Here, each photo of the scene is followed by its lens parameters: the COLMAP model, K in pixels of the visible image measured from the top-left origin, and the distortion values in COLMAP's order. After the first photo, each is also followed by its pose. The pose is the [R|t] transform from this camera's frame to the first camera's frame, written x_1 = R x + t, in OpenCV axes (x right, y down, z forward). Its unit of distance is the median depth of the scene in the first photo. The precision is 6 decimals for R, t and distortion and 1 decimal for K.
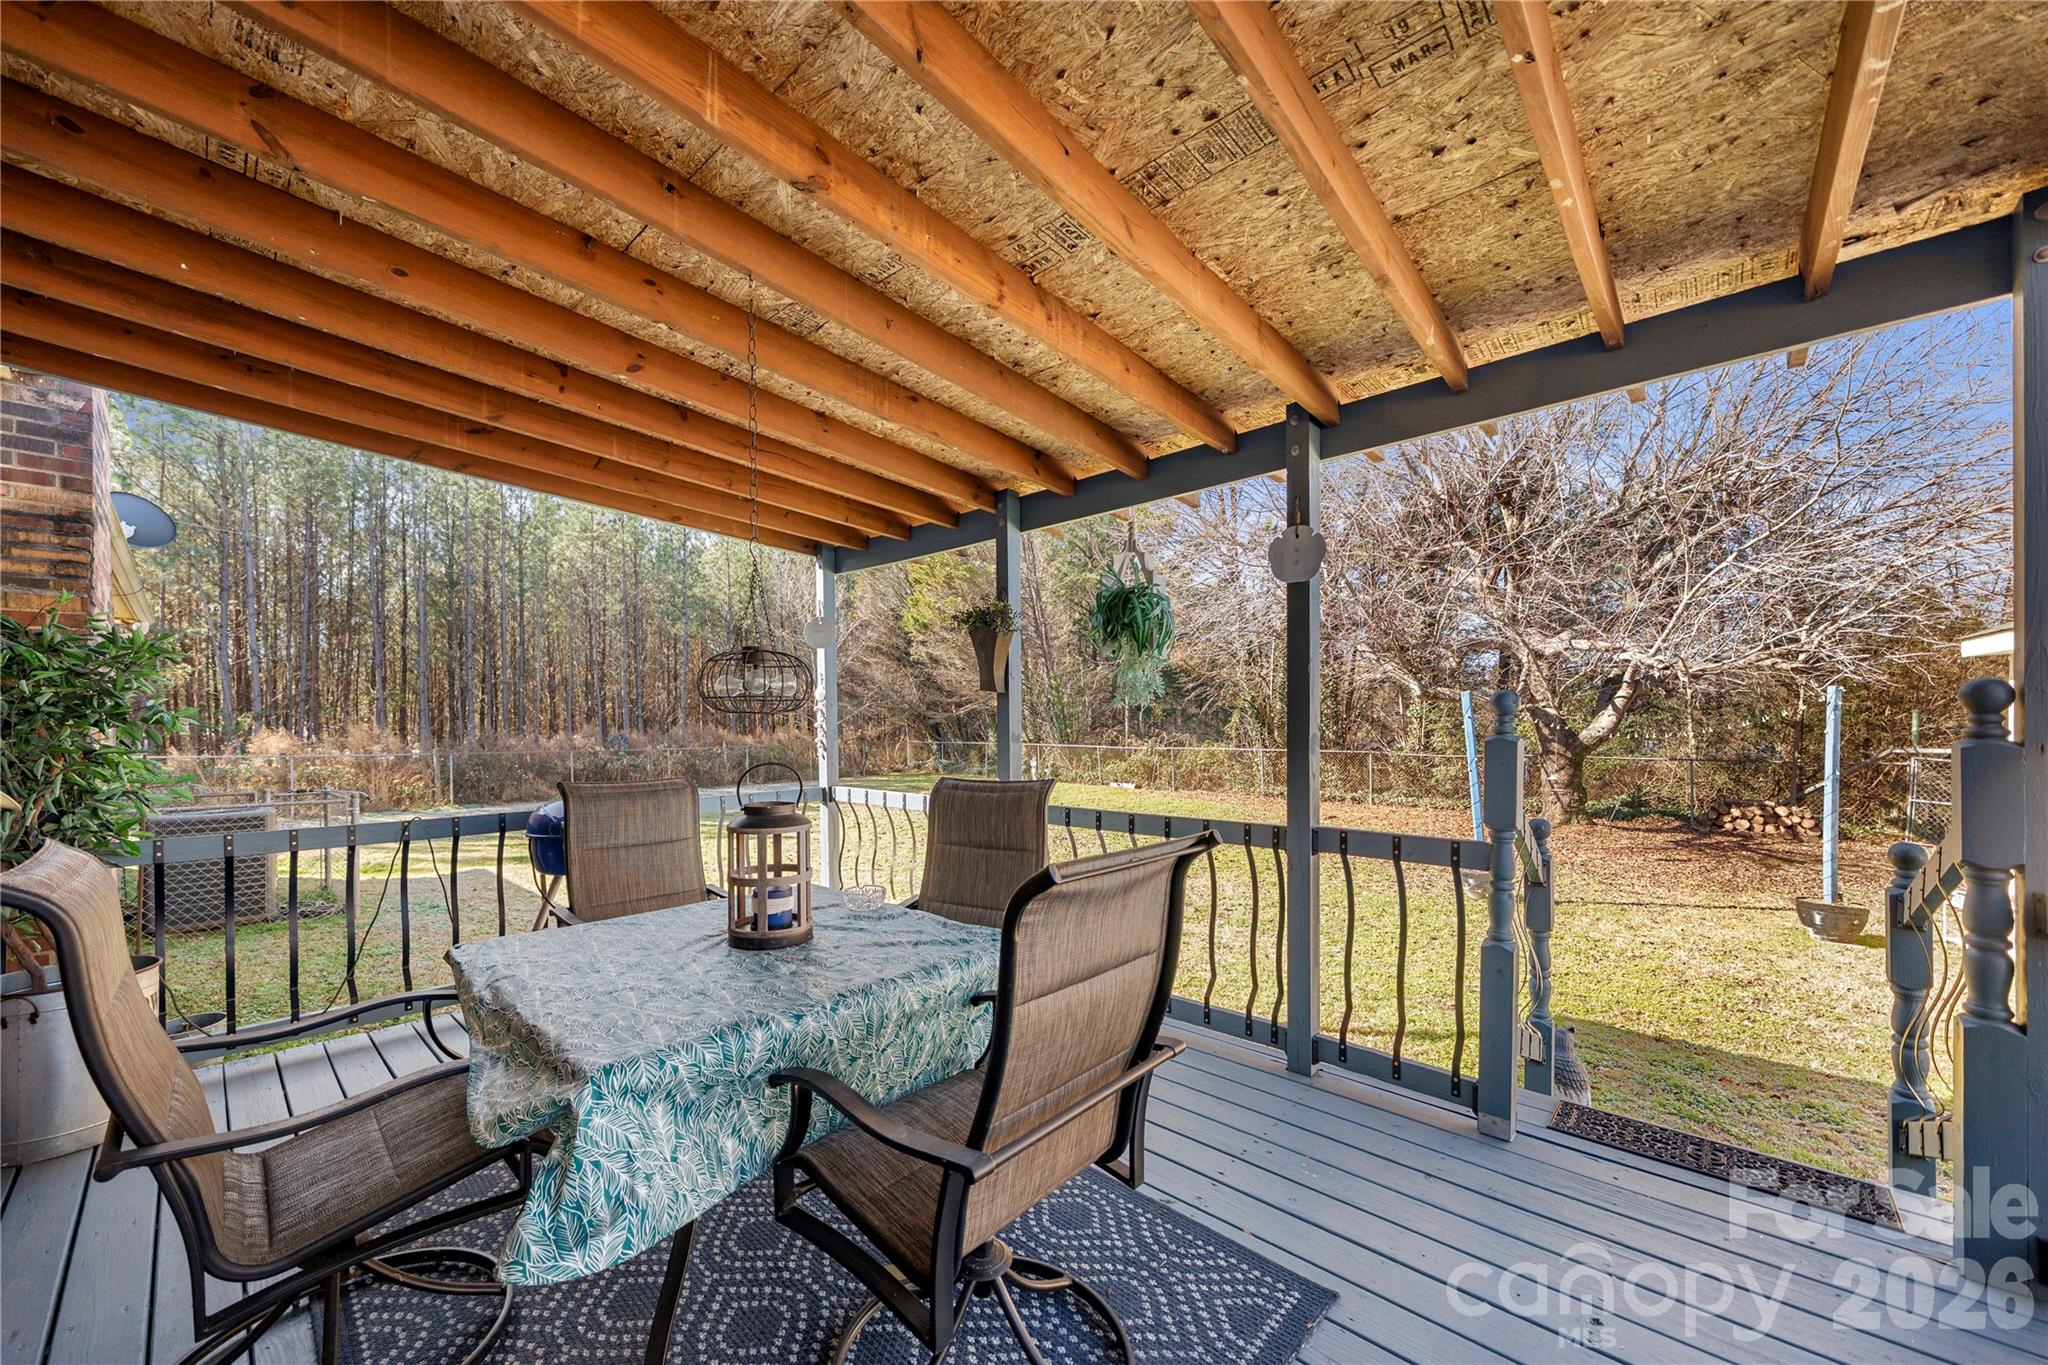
lens RADIAL K [[769.3, 0, 1023.9], [0, 769.3, 694.3], [0, 0, 1]] dist [0.001053, 0.000076]
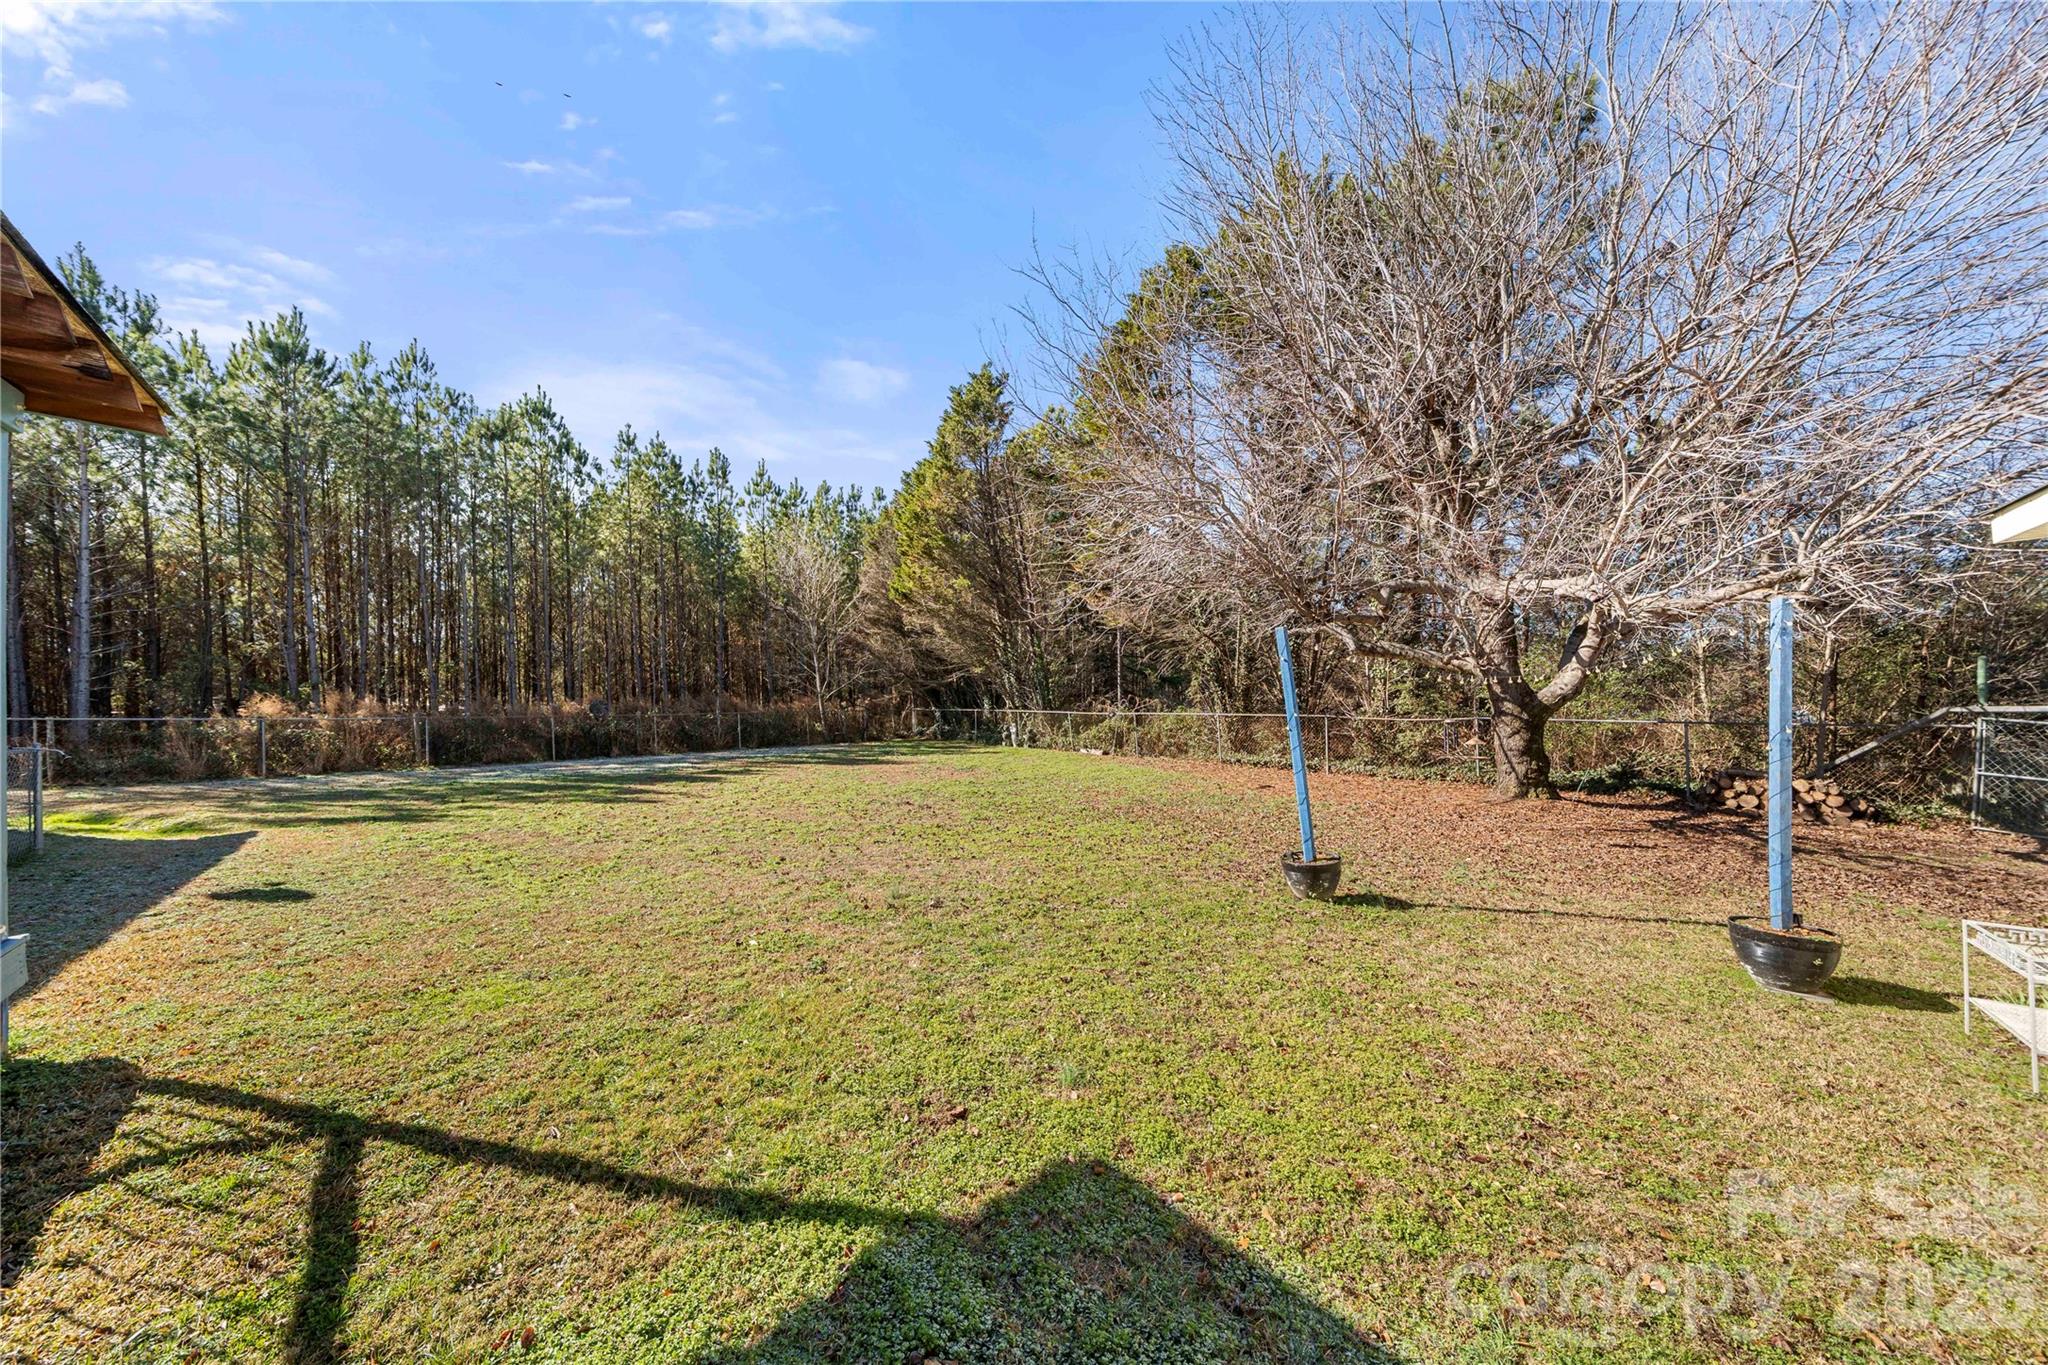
lens RADIAL K [[697.2, 0, 1024.2], [0, 697.2, 663.7], [0, 0, 1]] dist [0.000164, -0.000043]
pose [[0.993739, -0.009366, -0.111334, 0.245057], [0.008374, 0.999921, -0.009378, 0.022942], [0.111413, 0.008387, 0.993739, 0.172978]]
